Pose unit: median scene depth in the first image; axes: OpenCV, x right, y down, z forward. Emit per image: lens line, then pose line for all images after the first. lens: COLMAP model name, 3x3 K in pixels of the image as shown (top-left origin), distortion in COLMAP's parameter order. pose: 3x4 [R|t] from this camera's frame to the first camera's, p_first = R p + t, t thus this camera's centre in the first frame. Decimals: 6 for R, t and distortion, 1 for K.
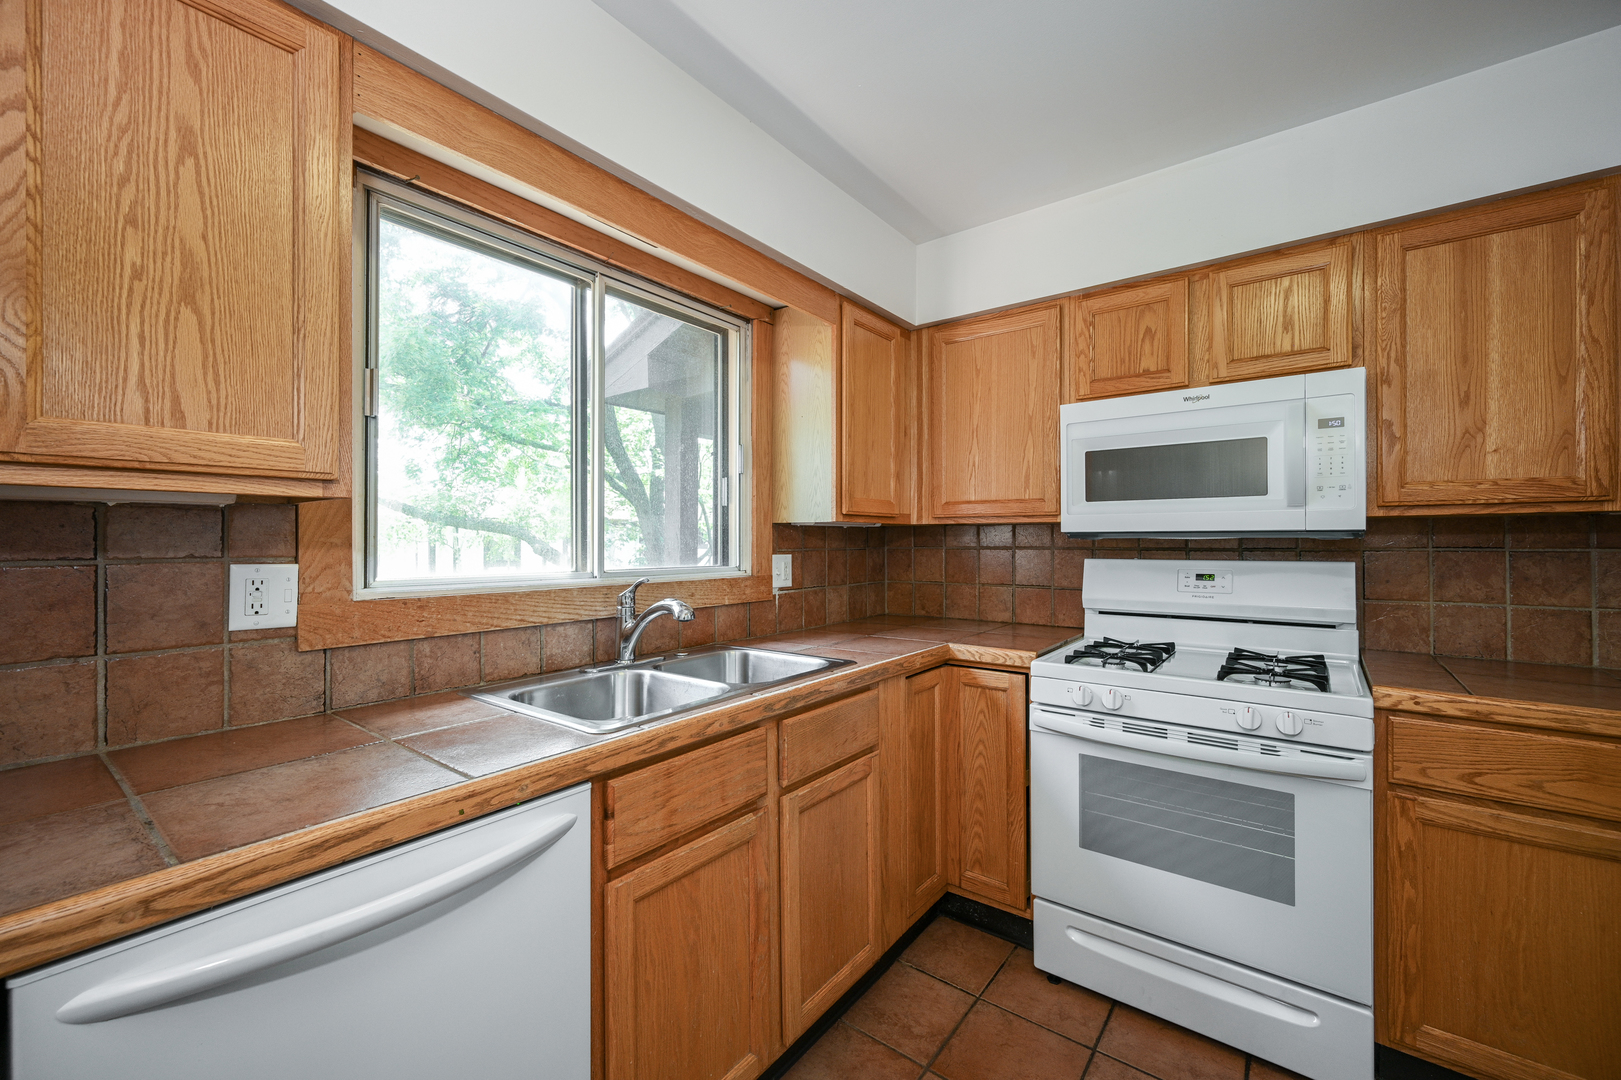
lens RADIAL K [[654.7, 0, 798.0], [0, 654.7, 536.3], [0, 0, 1]] dist [0.002206, 0.000168]
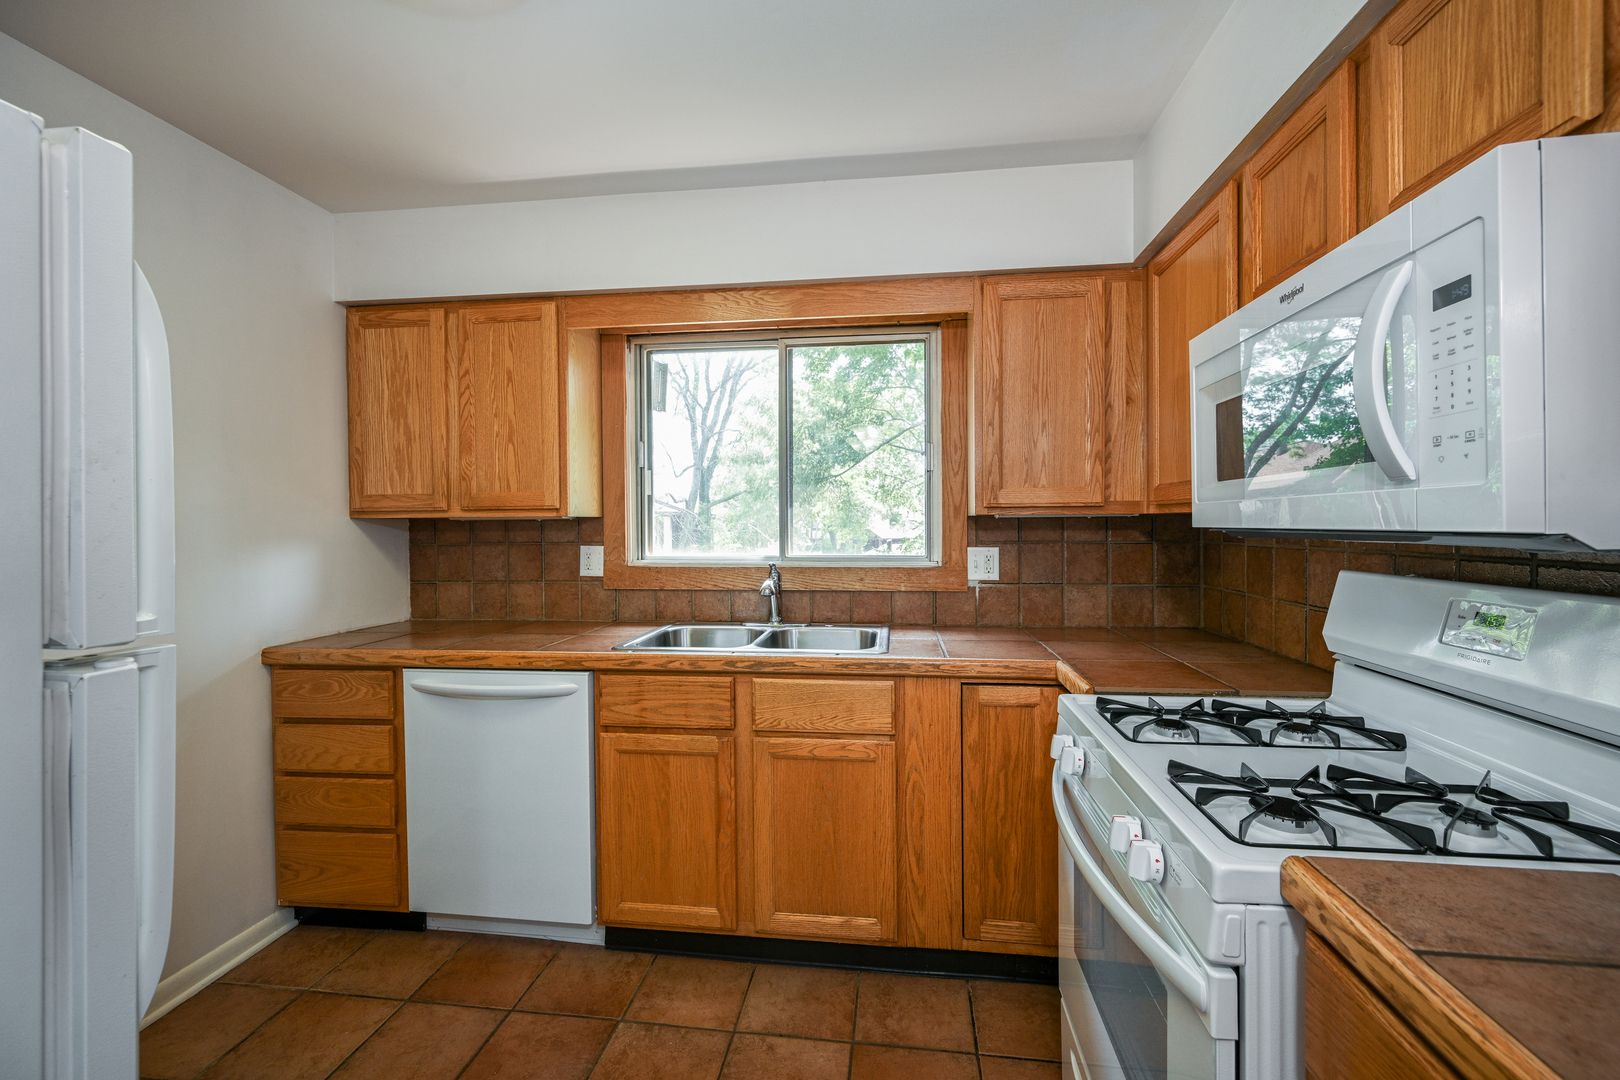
lens RADIAL K [[652.2, 0, 809.6], [0, 652.2, 527.3], [0, 0, 1]] dist [0.001421, 0.000145]
pose [[0.505698, 0.004558, -0.862698, 1.090525], [0.012743, 0.999837, 0.012752, -0.028146], [0.862616, -0.017442, 0.505558, 0.438603]]
